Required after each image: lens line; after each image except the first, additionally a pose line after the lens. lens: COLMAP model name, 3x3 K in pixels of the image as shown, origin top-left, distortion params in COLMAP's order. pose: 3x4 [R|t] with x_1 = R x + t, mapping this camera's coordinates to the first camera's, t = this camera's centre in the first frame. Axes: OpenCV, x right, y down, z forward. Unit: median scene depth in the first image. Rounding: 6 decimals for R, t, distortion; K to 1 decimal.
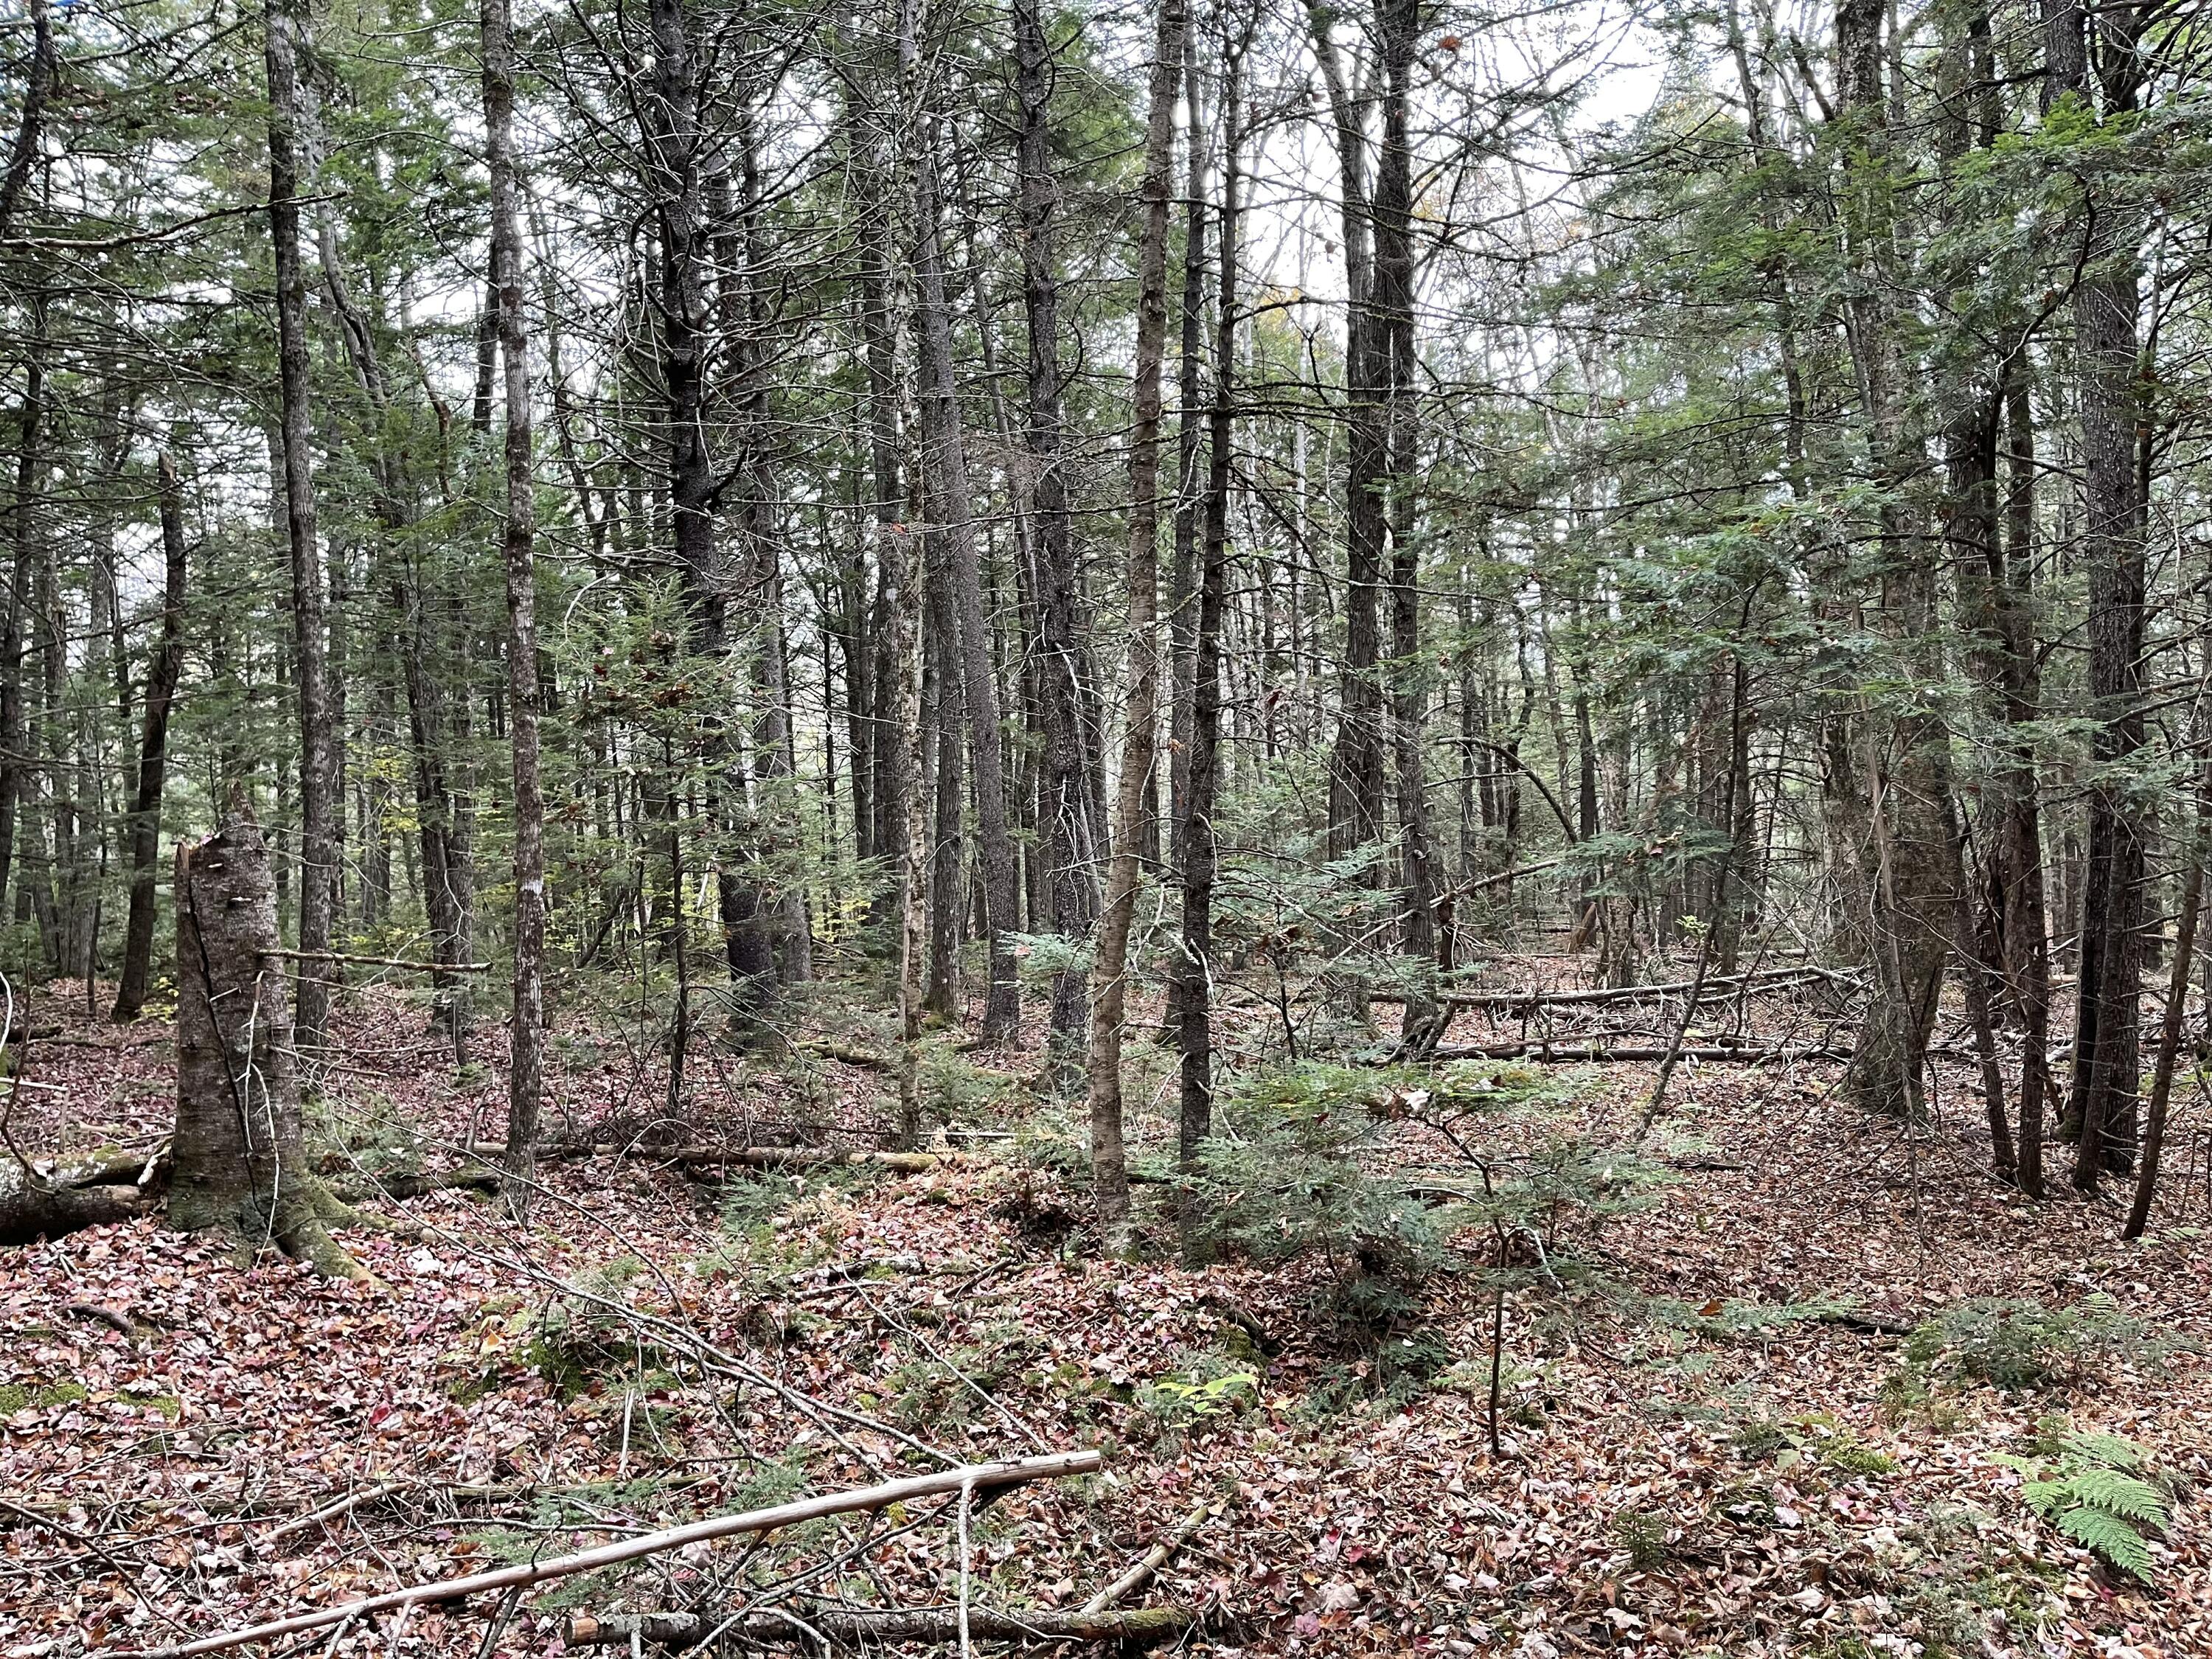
lens RADIAL K [[1659.6, 0, 1099.6], [0, 1659.6, 831.3], [0, 0, 1]] dist [0.067554, -0.090987]
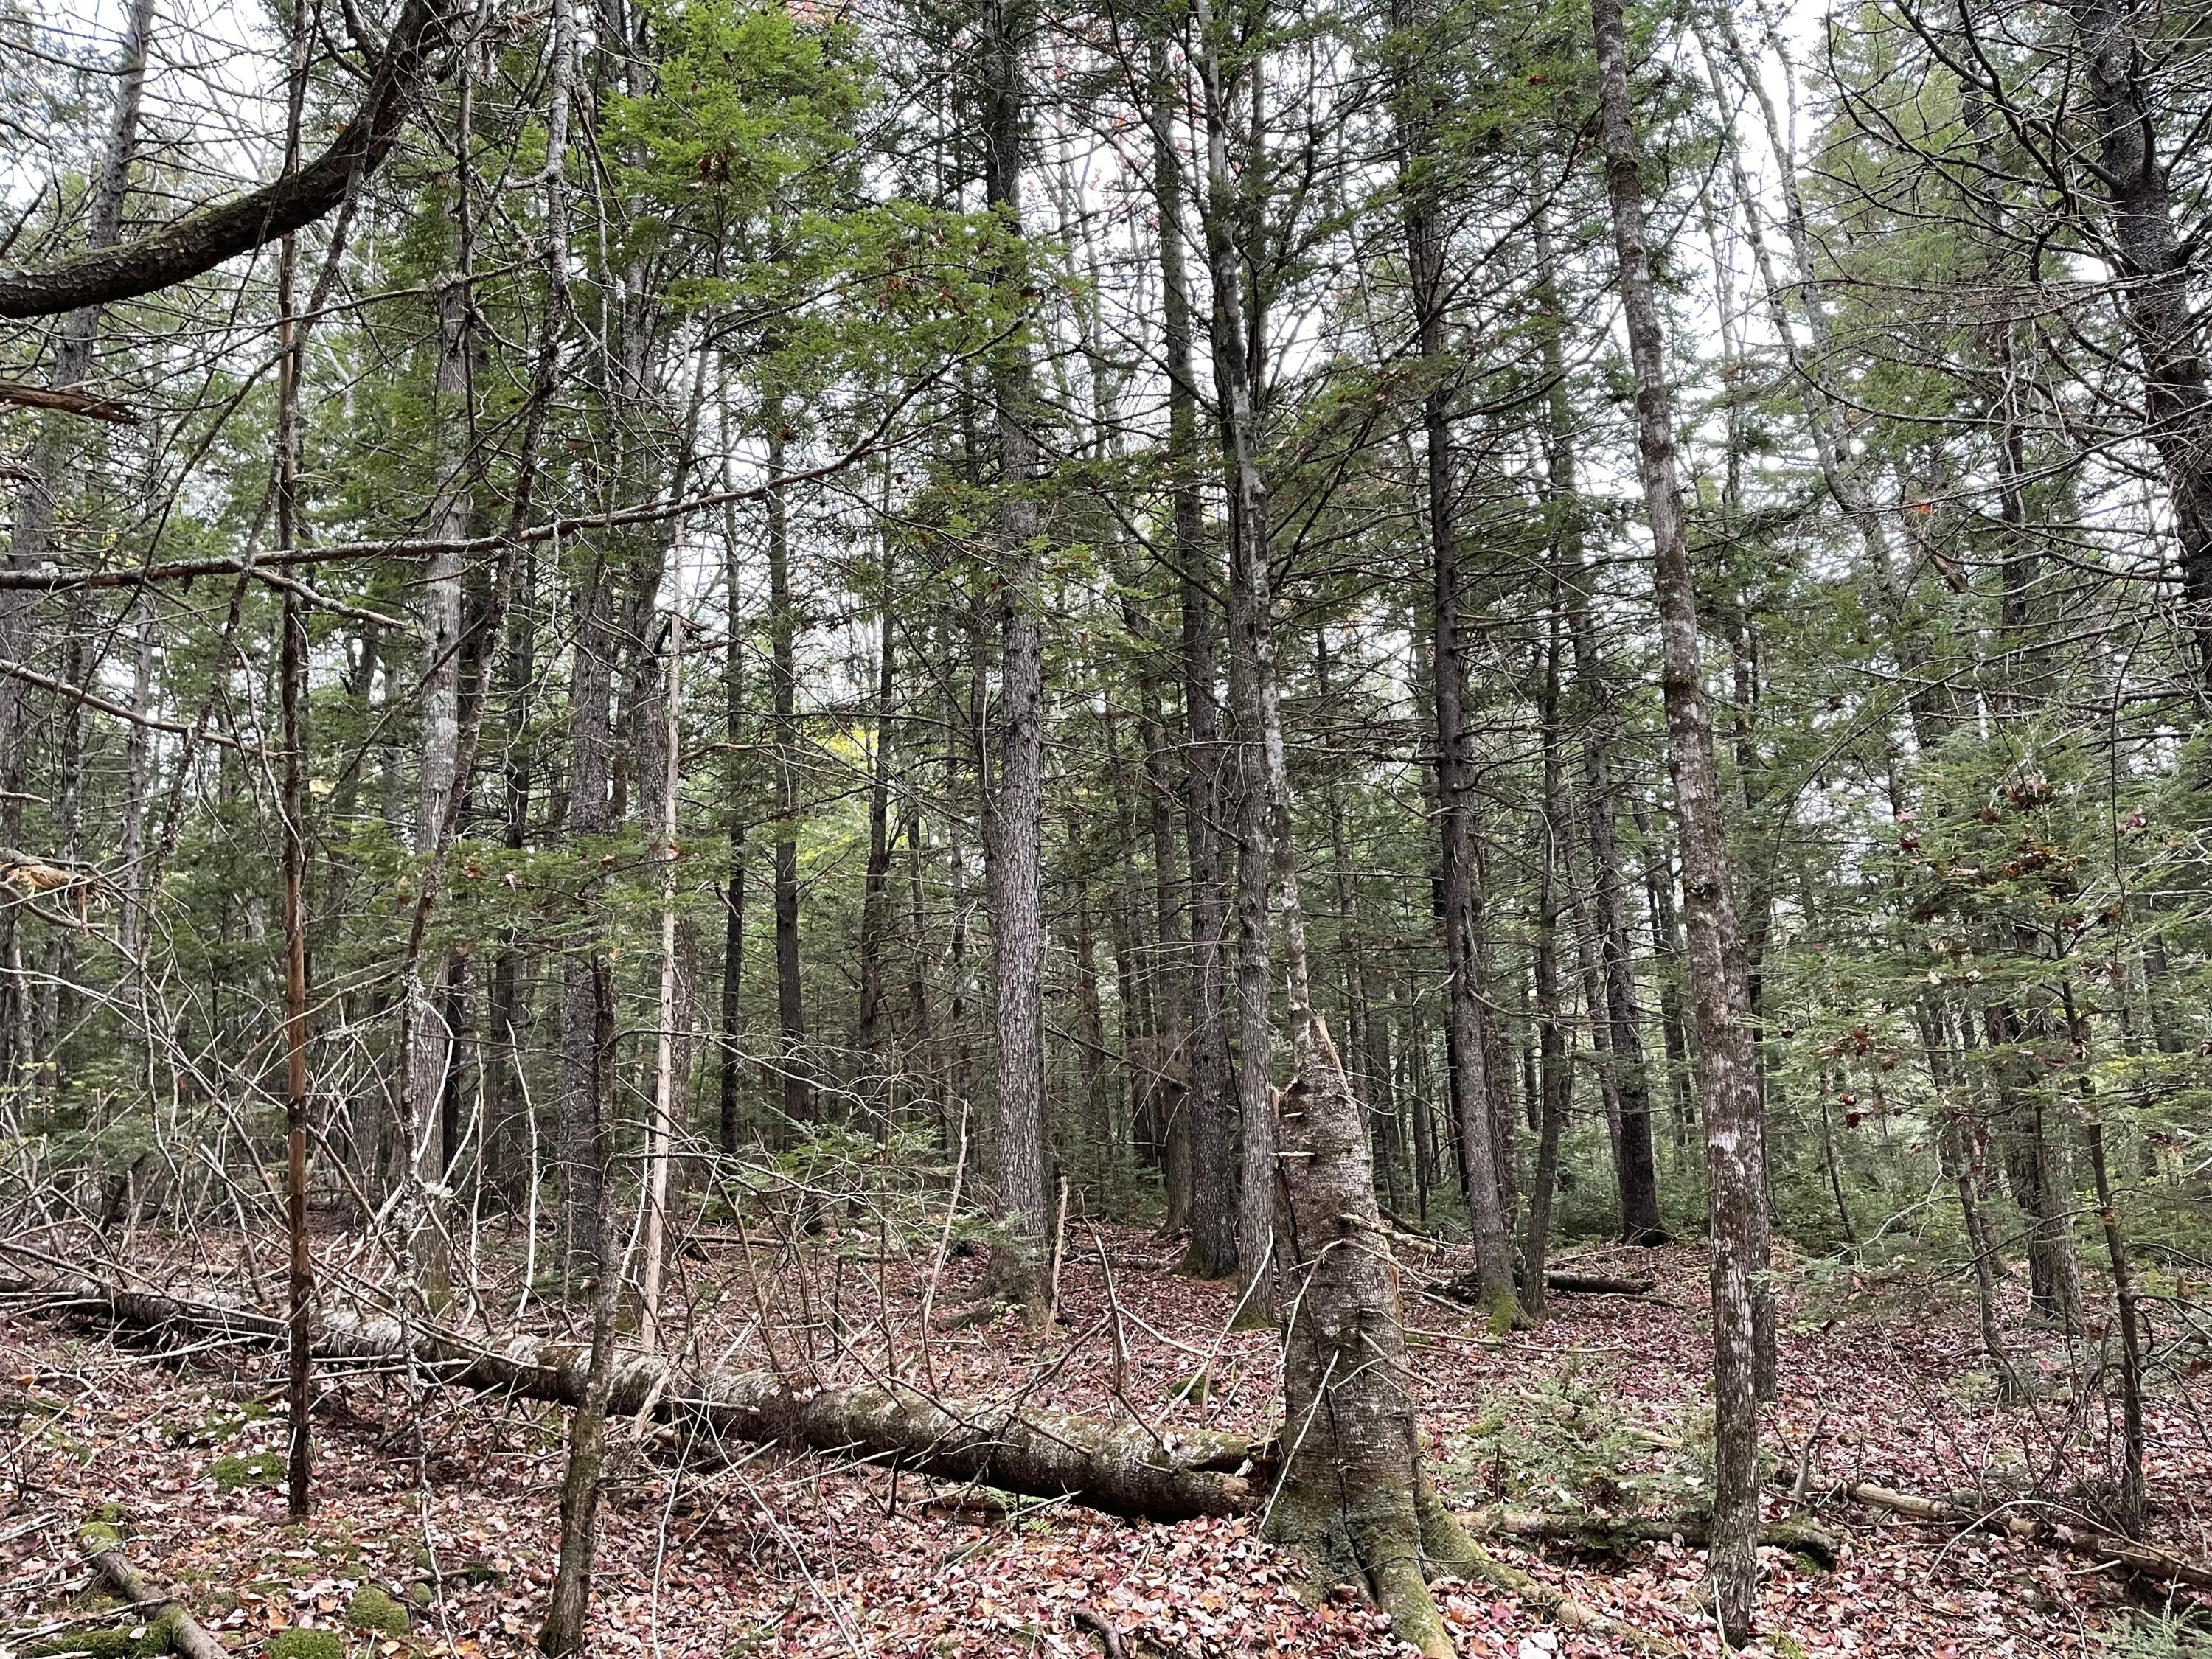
lens RADIAL K [[1659.6, 0, 1099.6], [0, 1659.6, 831.3], [0, 0, 1]] dist [0.067554, -0.090987]
pose [[0.541552, -0.152953, -0.826636, 0.177121], [0.026232, 0.985905, -0.165238, 0.015497], [0.840258, 0.067800, 0.537931, 0.427066]]
